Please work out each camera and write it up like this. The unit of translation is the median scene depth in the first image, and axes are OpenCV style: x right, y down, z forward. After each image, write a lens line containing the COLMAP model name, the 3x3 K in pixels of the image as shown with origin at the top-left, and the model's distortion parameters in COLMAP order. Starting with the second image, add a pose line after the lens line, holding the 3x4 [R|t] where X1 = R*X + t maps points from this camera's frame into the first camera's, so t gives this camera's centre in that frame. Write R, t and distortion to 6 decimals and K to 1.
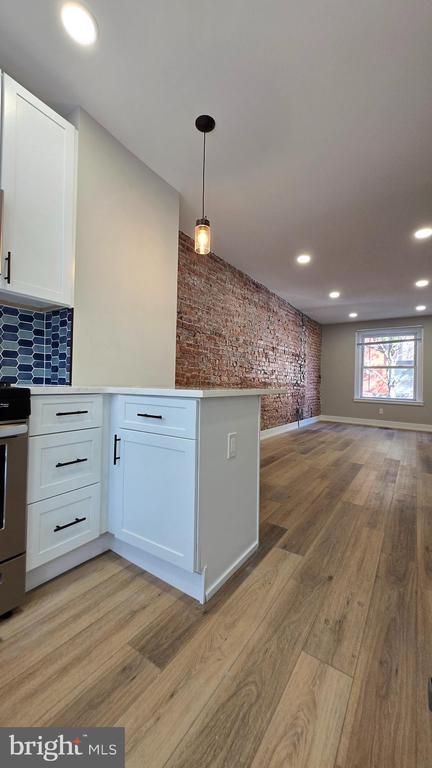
lens RADIAL K [[303.3, 0, 214.0], [0, 303.3, 380.9], [0, 0, 1]] dist [0.000729, -0.000088]
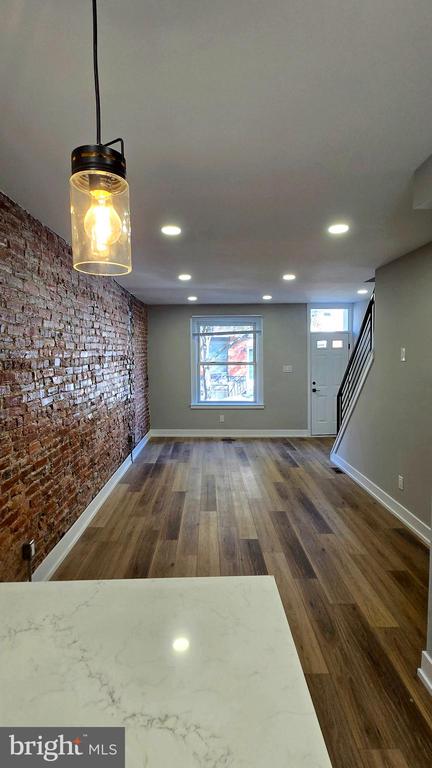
lens RADIAL K [[383.2, 0, 215.7], [0, 383.2, 380.0], [0, 0, 1]] dist [0.007478, -0.000049]
pose [[0.820541, -0.068294, 0.567493, -0.047786], [0.022291, 0.995905, 0.087619, -0.110452], [-0.571153, -0.059244, 0.818703, 0.202389]]
